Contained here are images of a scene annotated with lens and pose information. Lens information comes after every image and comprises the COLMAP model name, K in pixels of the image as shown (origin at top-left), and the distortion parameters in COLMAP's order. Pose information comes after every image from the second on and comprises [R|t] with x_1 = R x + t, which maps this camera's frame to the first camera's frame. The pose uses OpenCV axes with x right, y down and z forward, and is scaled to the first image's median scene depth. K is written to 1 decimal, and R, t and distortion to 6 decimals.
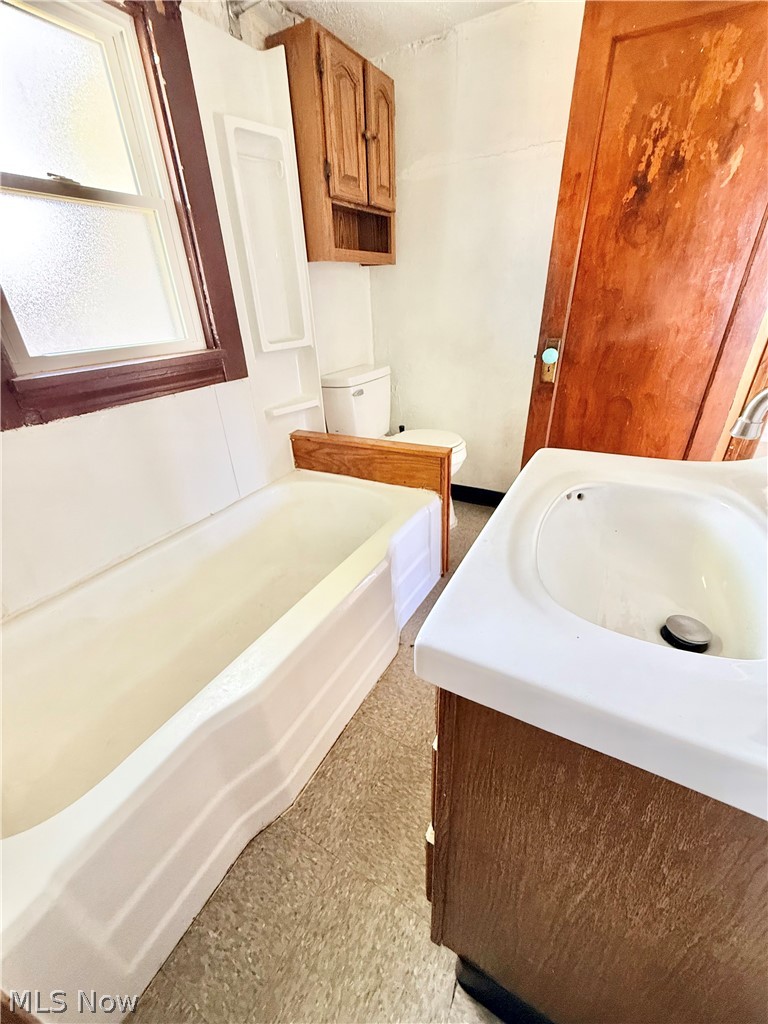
lens RADIAL K [[409.6, 0, 384.0], [0, 409.6, 512.0], [0, 0, 1]] dist [-0.001441, -0.000165]
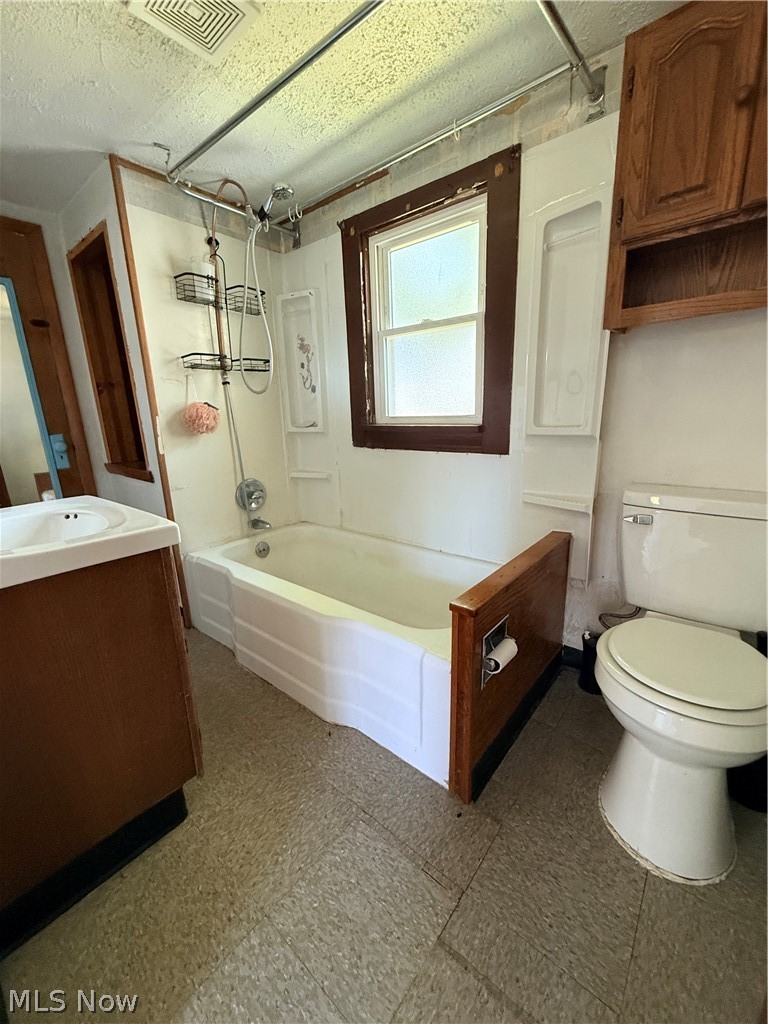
lens RADIAL K [[409.6, 0, 384.0], [0, 409.6, 512.0], [0, 0, 1]] dist [-0.001441, -0.000165]
pose [[-0.164067, 0.282831, -0.945034, 0.735777], [-0.423805, 0.844885, 0.326435, -0.425067], [0.890770, 0.454067, -0.018752, 0.839338]]
